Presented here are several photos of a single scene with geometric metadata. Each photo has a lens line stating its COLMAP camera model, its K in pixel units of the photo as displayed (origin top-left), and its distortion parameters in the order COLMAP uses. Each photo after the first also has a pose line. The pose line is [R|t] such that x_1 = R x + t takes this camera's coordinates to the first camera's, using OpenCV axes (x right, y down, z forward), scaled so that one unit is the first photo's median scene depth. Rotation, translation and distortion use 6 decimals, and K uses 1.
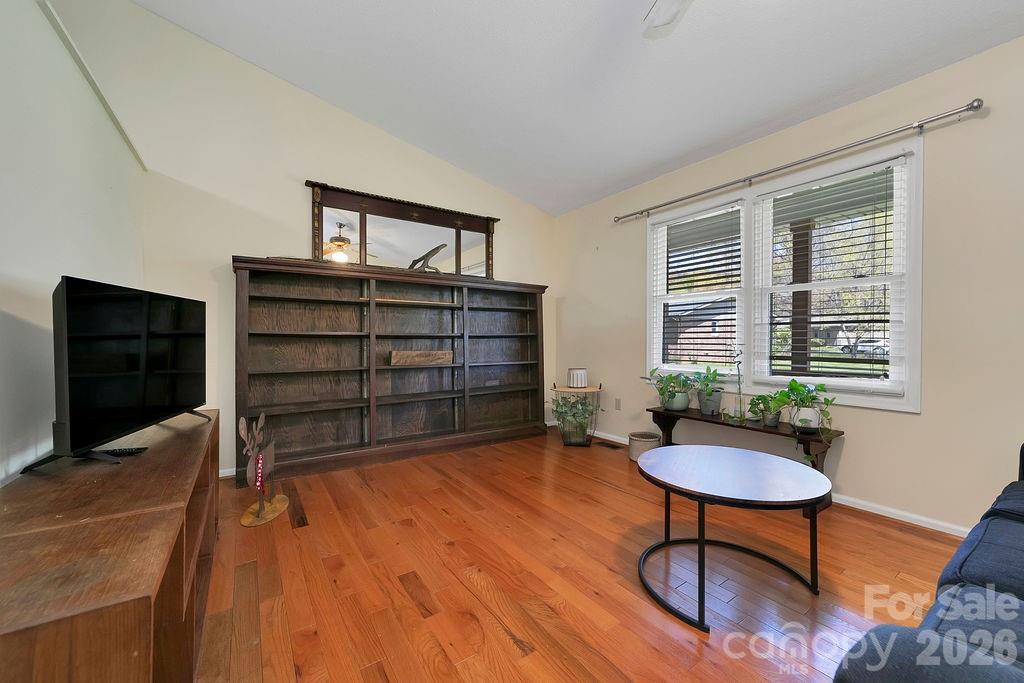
lens RADIAL K [[392.0, 0, 519.5], [0, 392.0, 344.4], [0, 0, 1]] dist [0.000451, 0.000186]
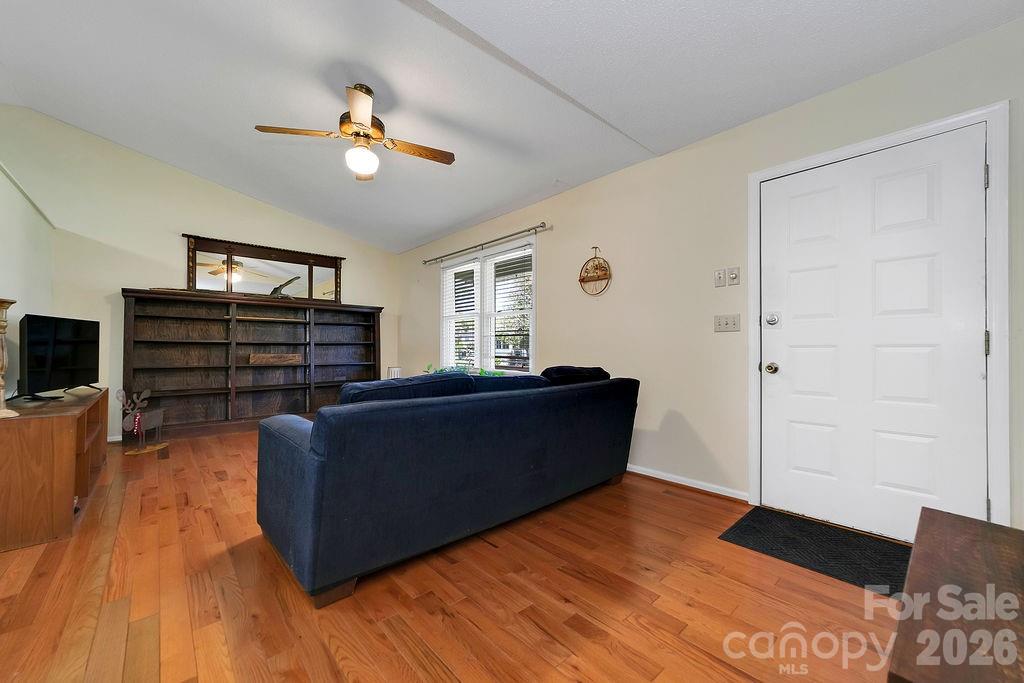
lens RADIAL K [[397.7, 0, 507.6], [0, 397.7, 348.7], [0, 0, 1]] dist [0.014465, 0.000125]
pose [[0.994287, 0.001326, 0.106727, 0.442226], [0.000279, 0.999887, -0.015021, 0.020334], [-0.106735, 0.014965, 0.994175, -0.530998]]
